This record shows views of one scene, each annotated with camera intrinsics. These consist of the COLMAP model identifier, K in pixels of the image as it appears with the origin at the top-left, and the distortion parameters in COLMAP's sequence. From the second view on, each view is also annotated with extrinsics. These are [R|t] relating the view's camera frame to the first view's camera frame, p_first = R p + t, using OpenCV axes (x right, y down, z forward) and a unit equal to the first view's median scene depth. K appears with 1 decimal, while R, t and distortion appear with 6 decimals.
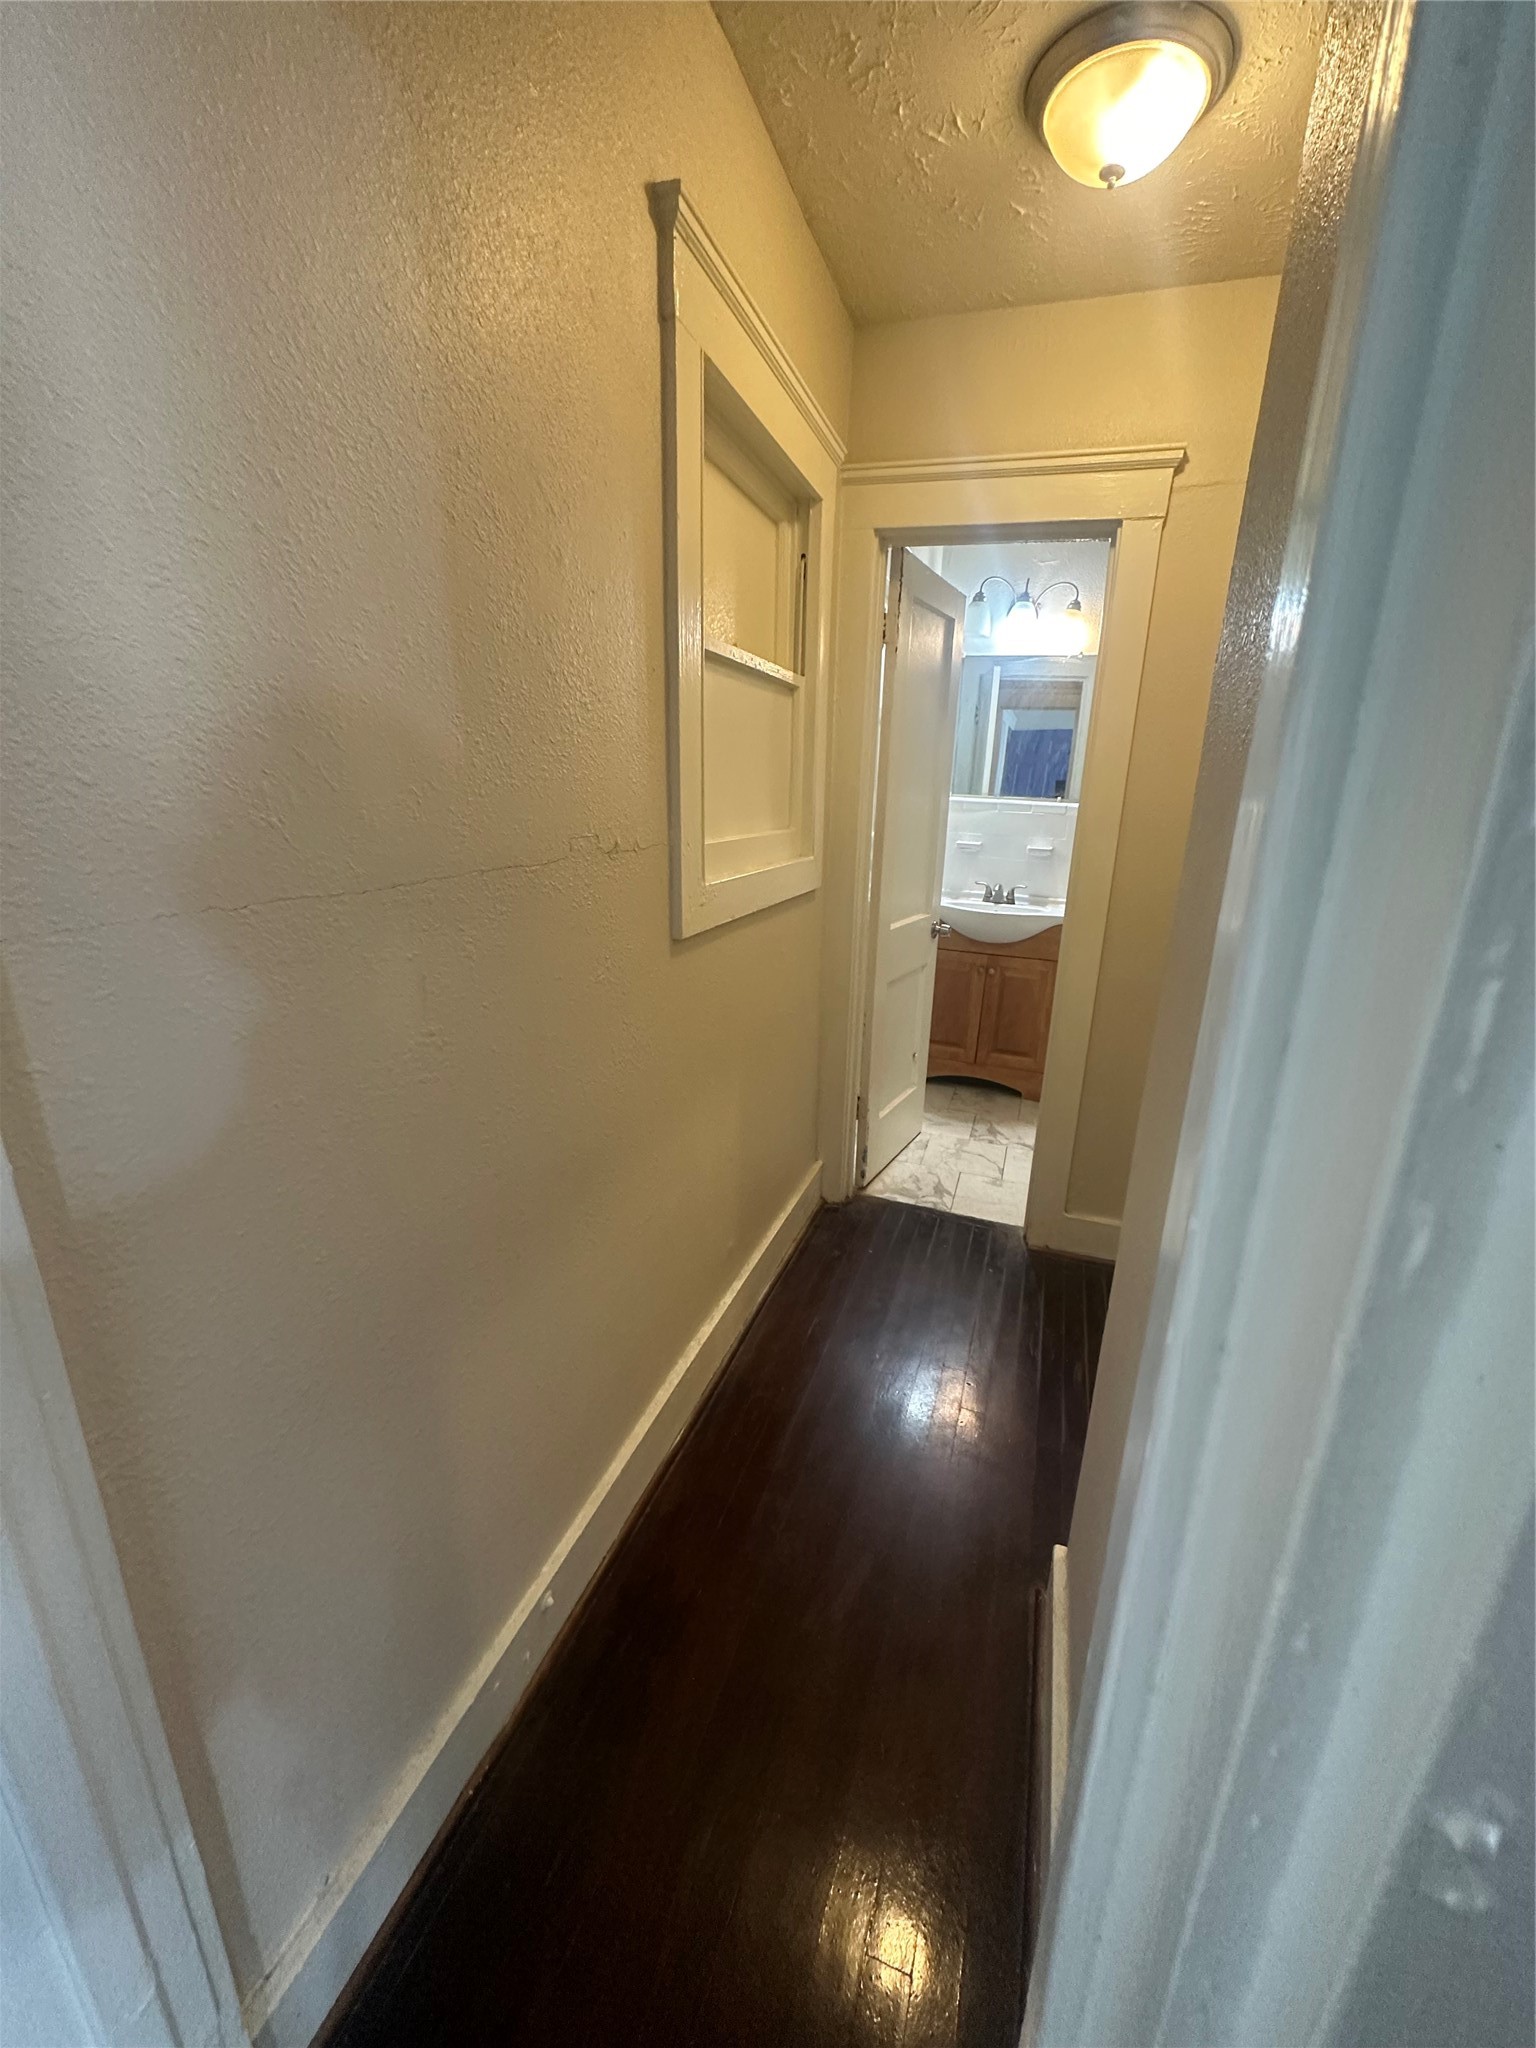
lens RADIAL K [[823.6, 0, 772.0], [0, 823.6, 1032.2], [0, 0, 1]] dist [0.008055, 0.000082]
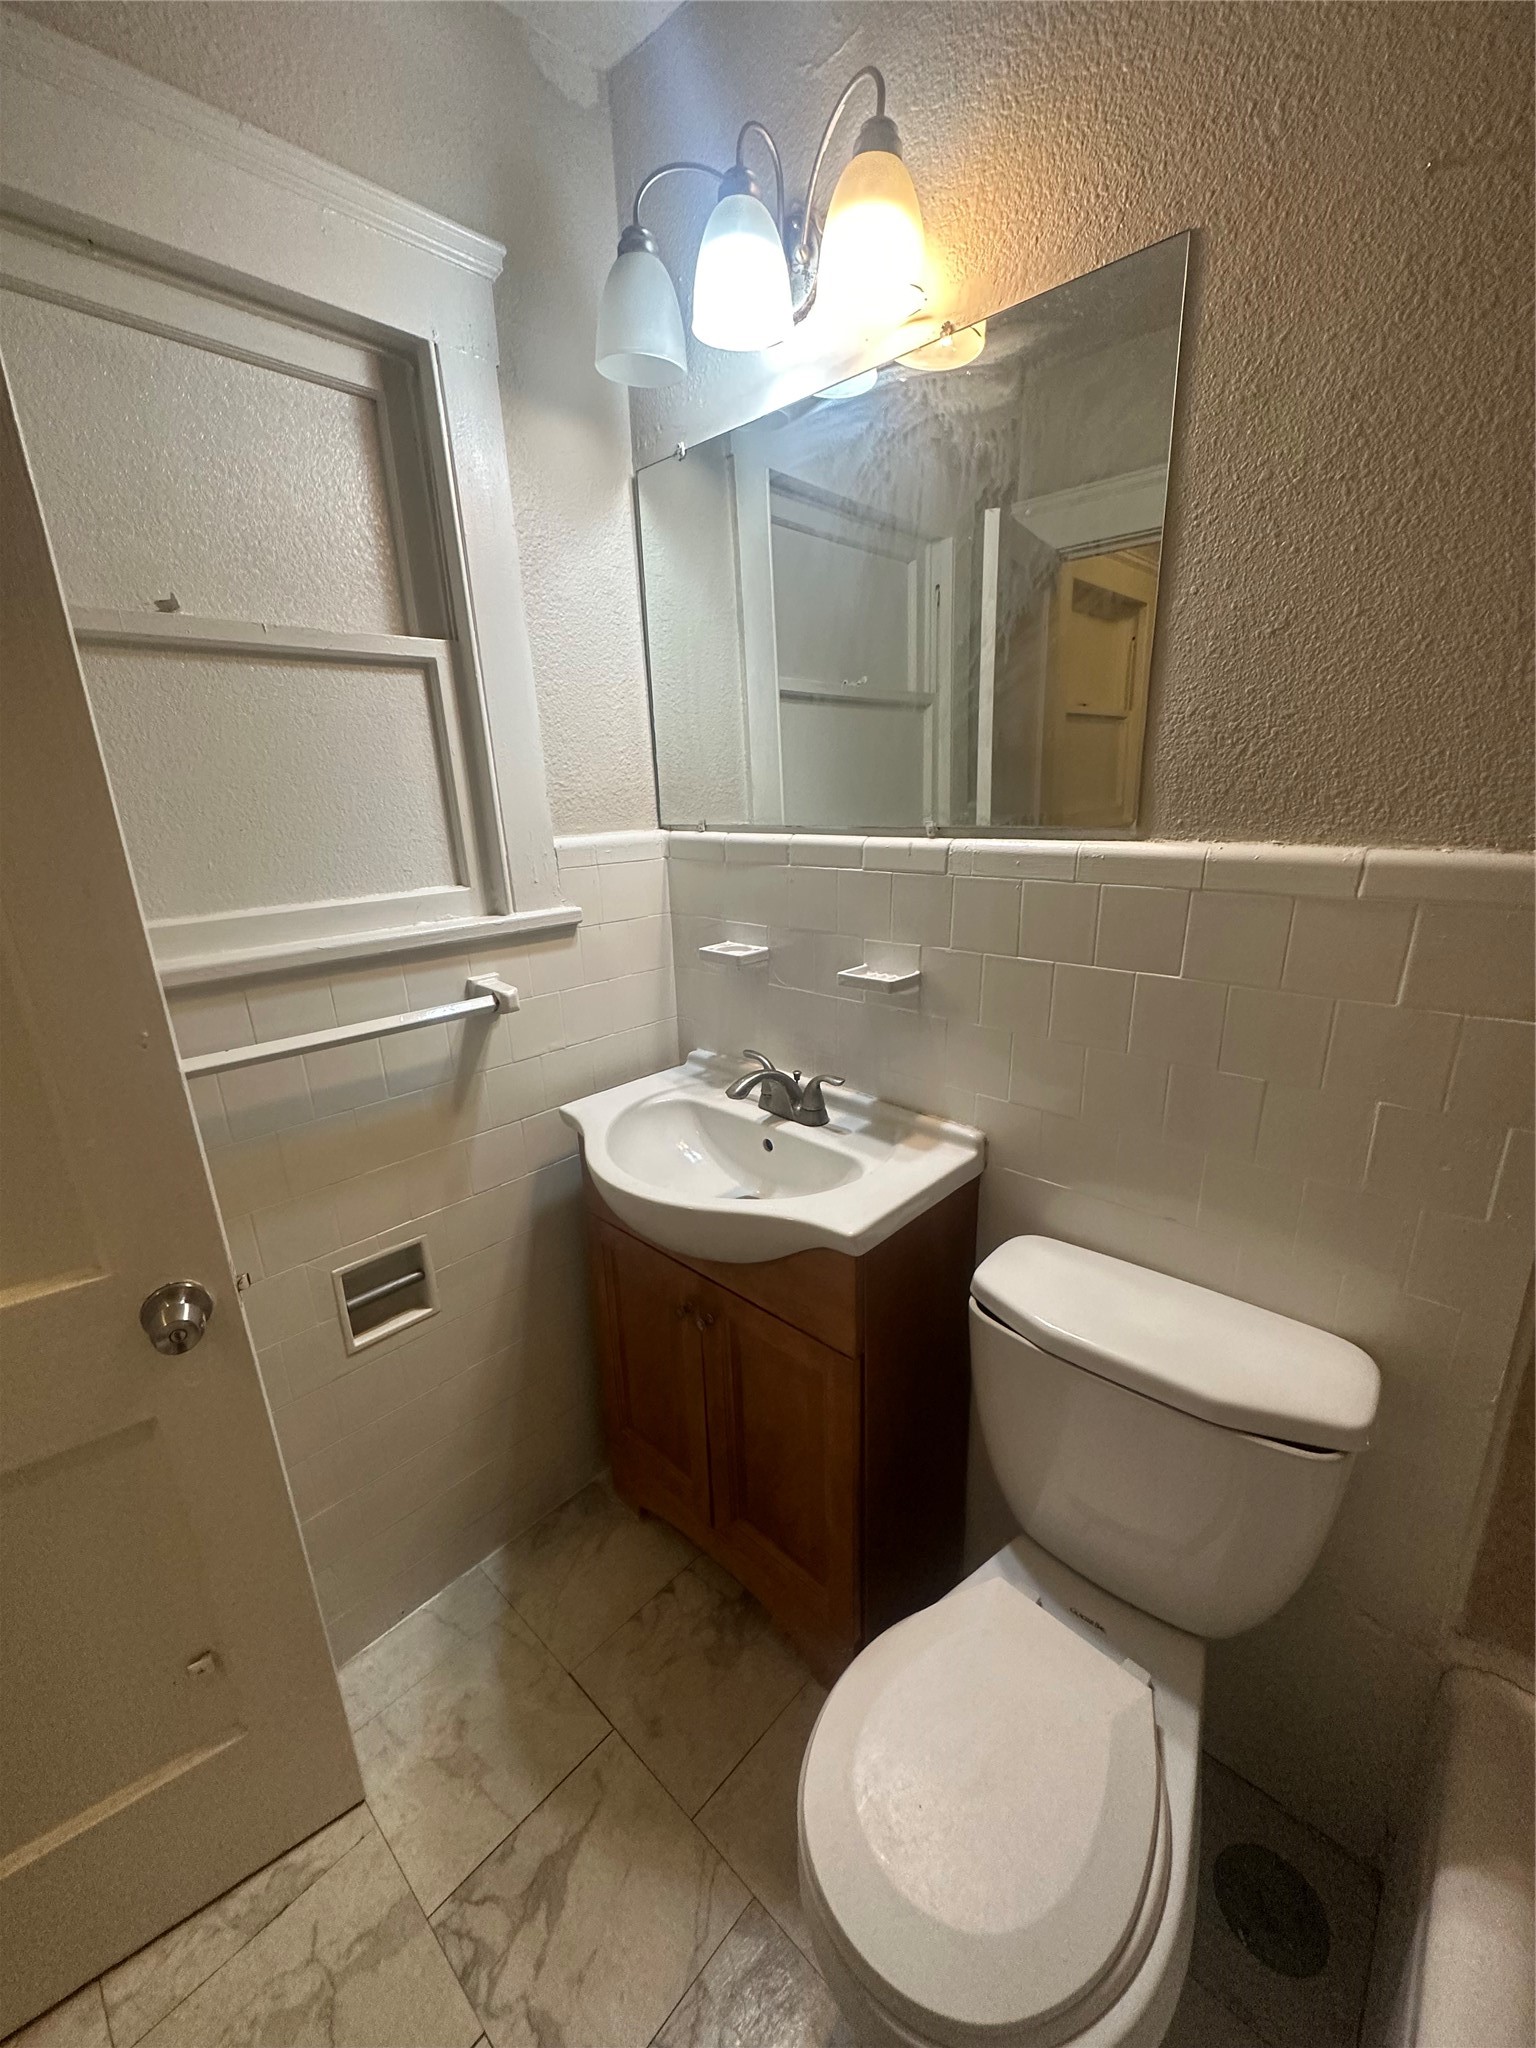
lens RADIAL K [[823.6, 0, 772.9], [0, 823.6, 1026.0], [0, 0, 1]] dist [0.008055, 0.000082]
pose [[0.912742, 0.060573, -0.404022, 0.451732], [-0.066876, 0.997760, -0.001495, -0.214062], [0.403026, 0.028384, 0.914748, 0.720234]]
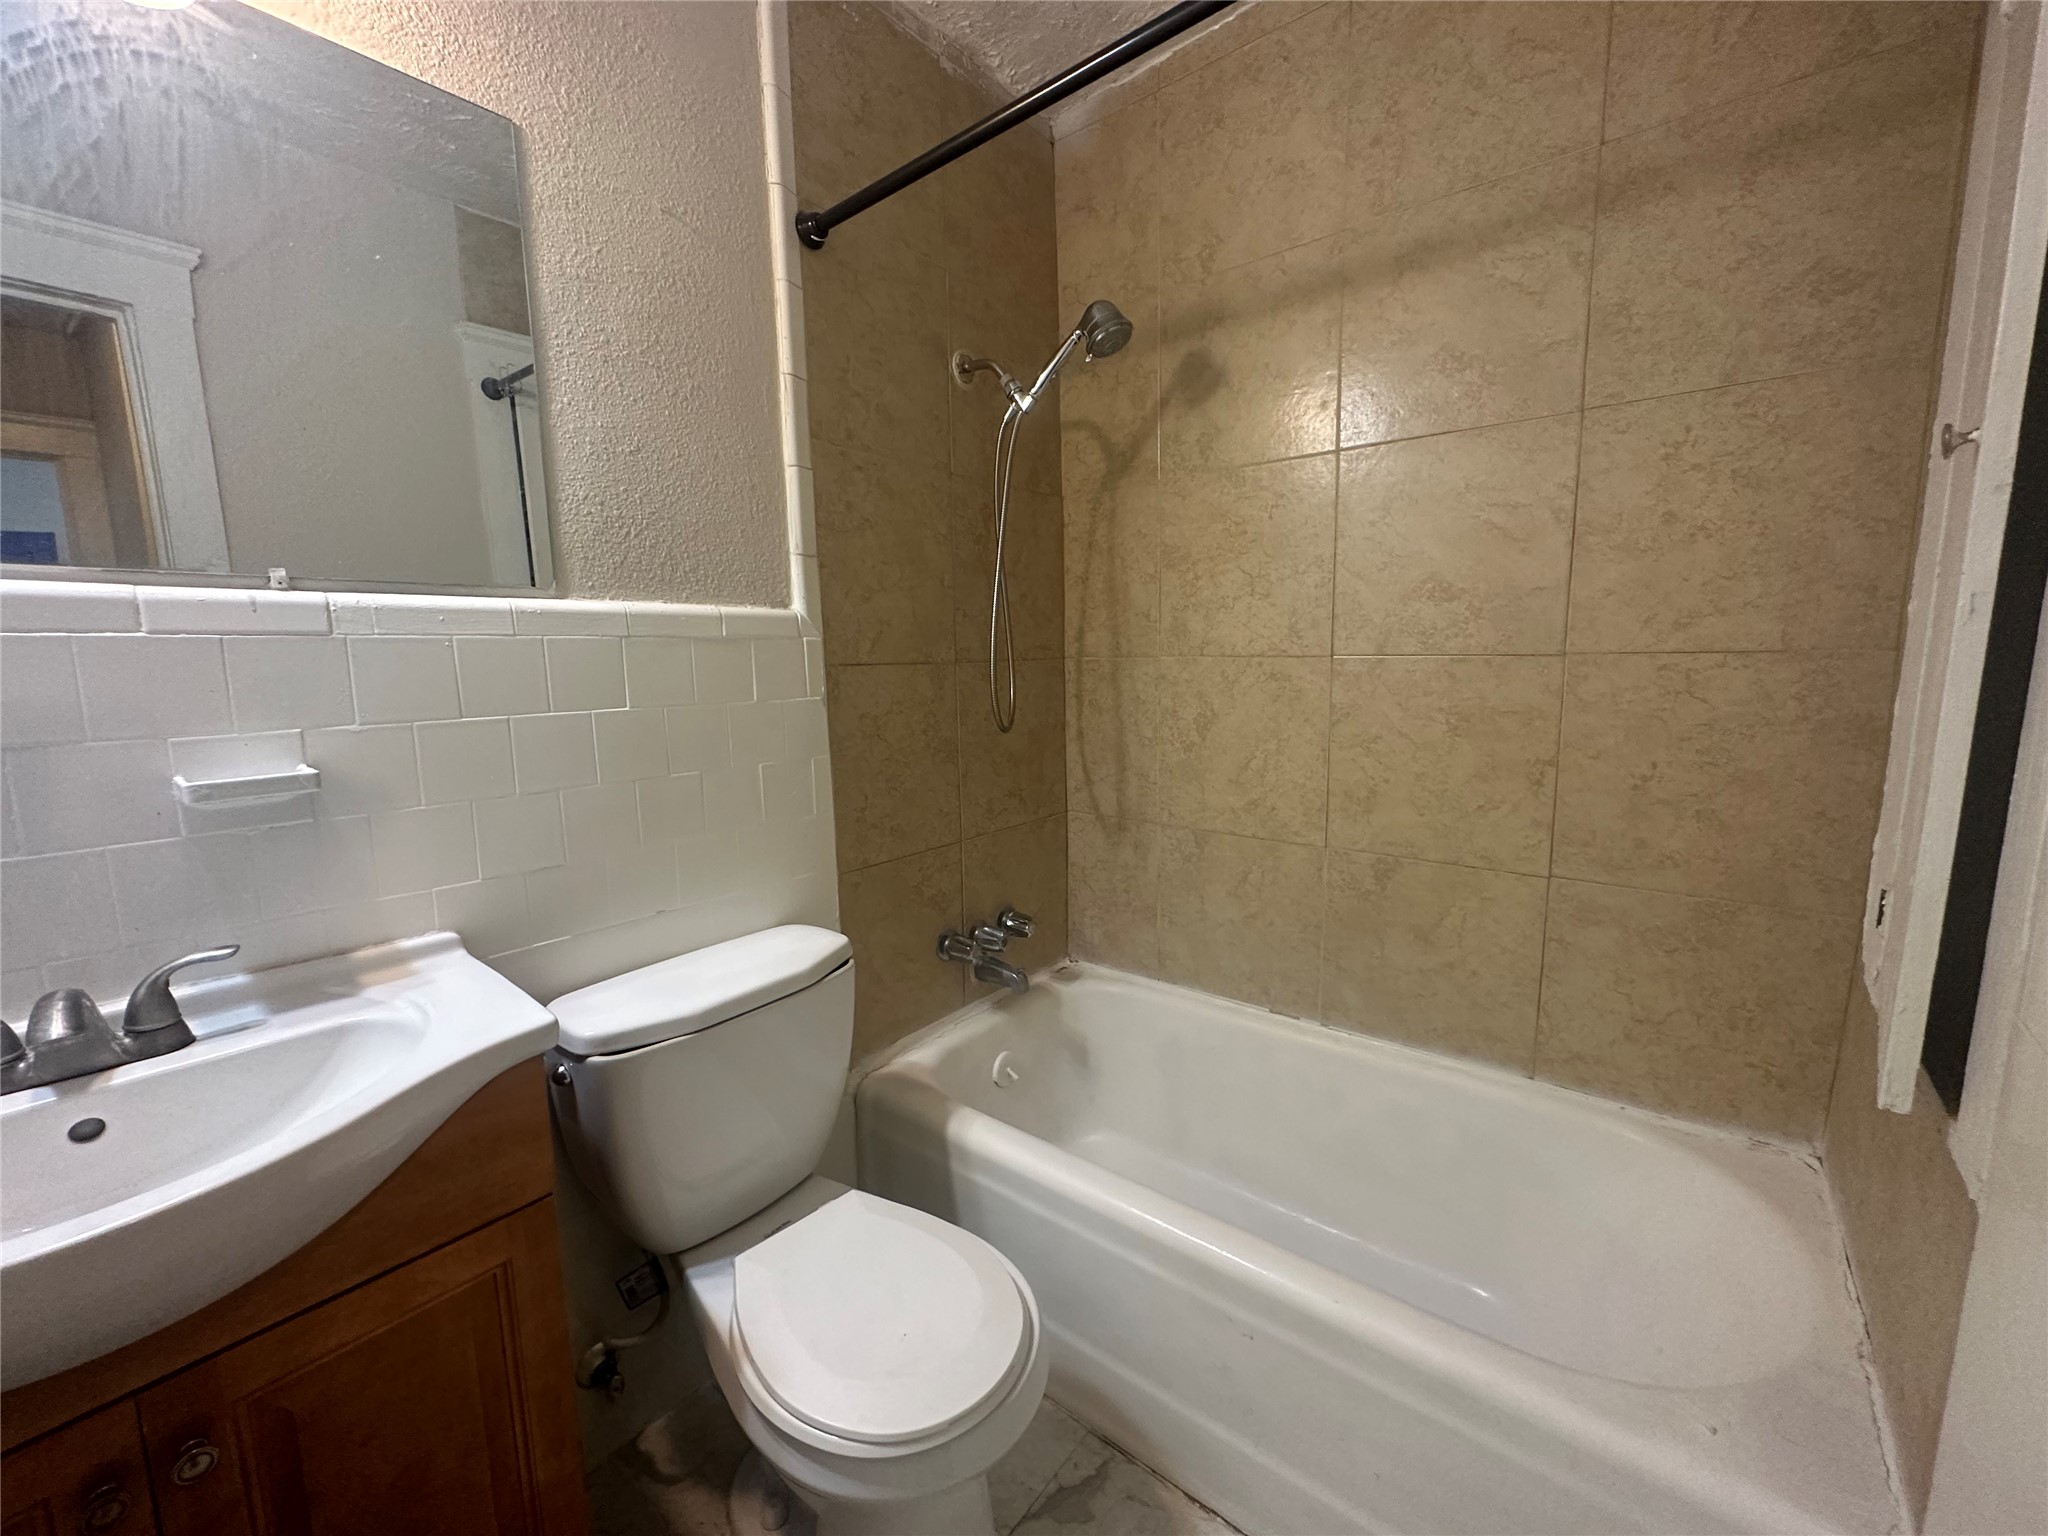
lens RADIAL K [[823.6, 0, 1028.5], [0, 823.6, 767.2], [0, 0, 1]] dist [0.008055, 0.000082]
pose [[0.344762, -0.170916, 0.922999, 0.188662], [0.299032, 0.952054, 0.064601, -0.187971], [-0.889786, 0.253734, 0.379342, 0.758861]]
